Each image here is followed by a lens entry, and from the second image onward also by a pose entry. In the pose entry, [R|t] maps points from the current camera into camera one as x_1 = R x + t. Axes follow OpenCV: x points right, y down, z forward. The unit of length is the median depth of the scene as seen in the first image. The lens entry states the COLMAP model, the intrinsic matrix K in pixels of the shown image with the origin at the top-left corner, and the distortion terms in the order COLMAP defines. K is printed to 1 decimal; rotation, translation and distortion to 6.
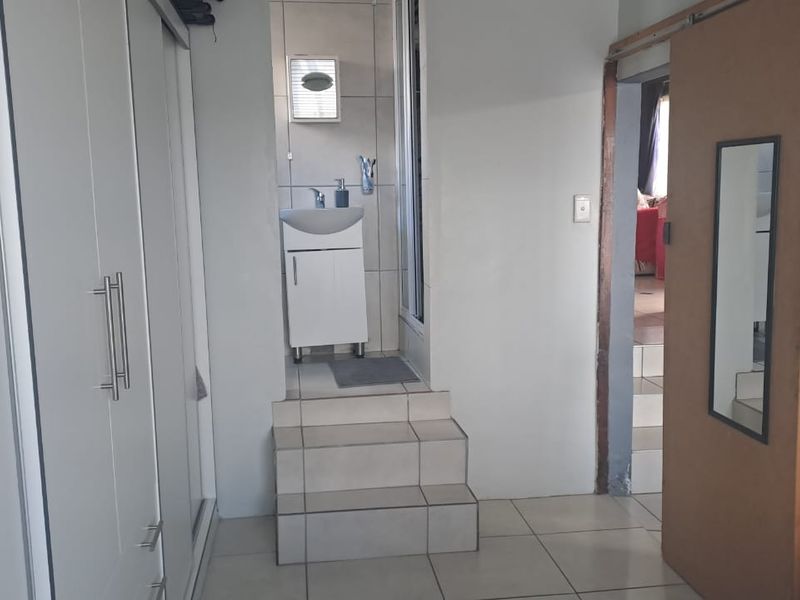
lens RADIAL K [[821.7, 0, 400.0], [0, 821.7, 300.0], [0, 0, 1]] dist [0.000134, 0.003043]
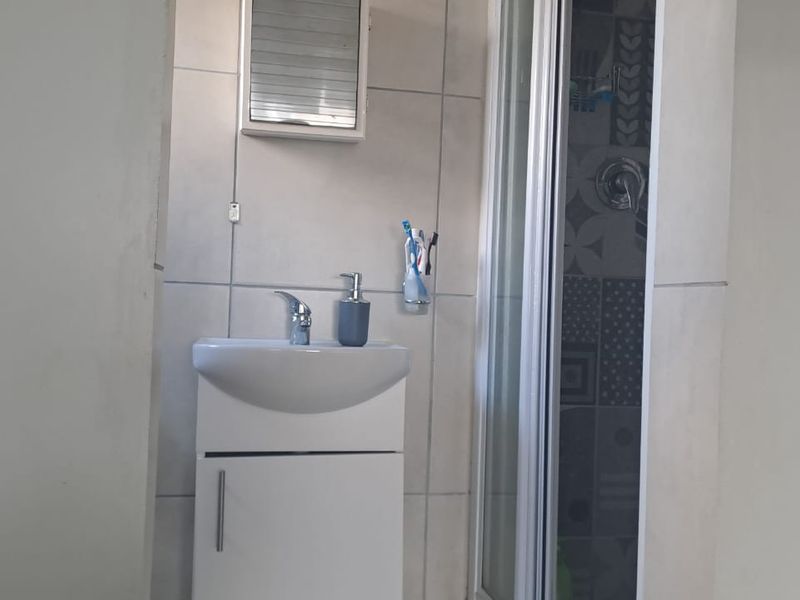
lens RADIAL K [[747.0, 0, 398.6], [0, 747.0, 281.4], [0, 0, 1]] dist [0.075888, -0.134342]
pose [[0.995778, 0.060054, 0.069418, -0.075266], [-0.048290, 0.985902, -0.160203, -0.083913], [-0.078060, 0.156175, 0.984640, 0.625293]]
